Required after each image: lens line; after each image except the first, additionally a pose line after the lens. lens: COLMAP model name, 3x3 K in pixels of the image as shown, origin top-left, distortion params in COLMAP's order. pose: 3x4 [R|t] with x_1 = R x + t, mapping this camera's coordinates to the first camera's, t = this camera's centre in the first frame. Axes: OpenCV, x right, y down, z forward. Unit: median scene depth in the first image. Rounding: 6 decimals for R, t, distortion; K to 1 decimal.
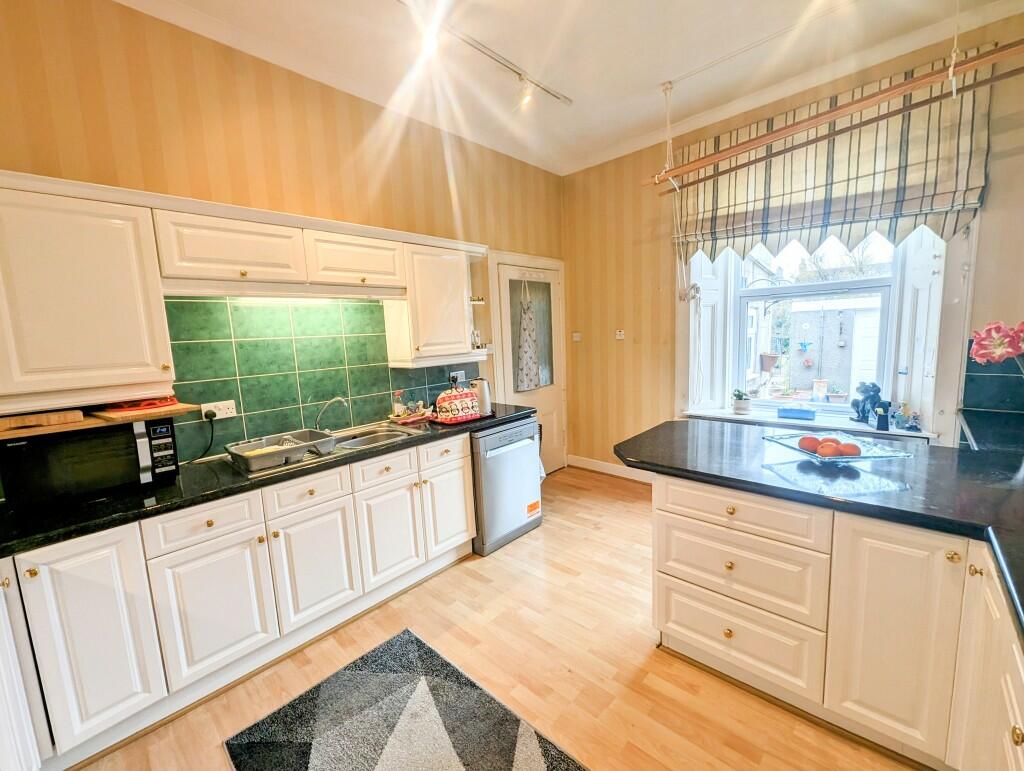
lens RADIAL K [[418.8, 0, 509.4], [0, 418.8, 383.9], [0, 0, 1]] dist [0.000219, 0.000077]
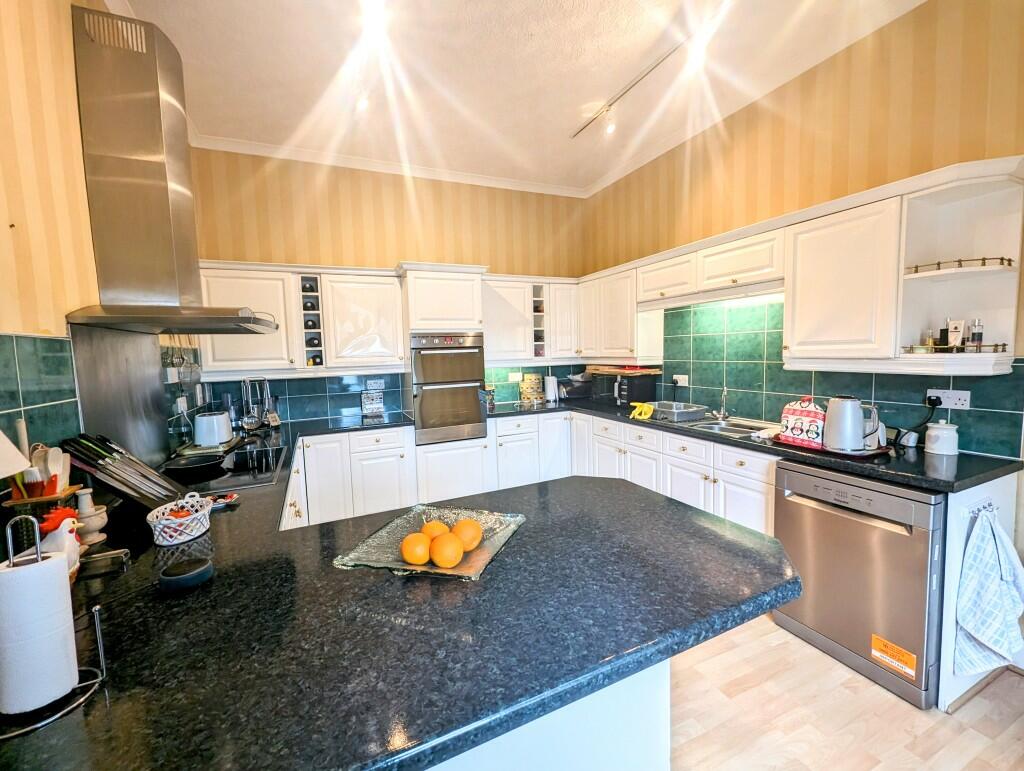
lens RADIAL K [[418.8, 0, 509.4], [0, 418.8, 383.9], [0, 0, 1]] dist [0.000219, 0.000077]
pose [[-0.373749, 0.131185, -0.918206, 0.872004], [-0.071099, 0.982983, 0.169380, -0.127999], [0.924801, 0.128589, -0.358062, 0.873911]]
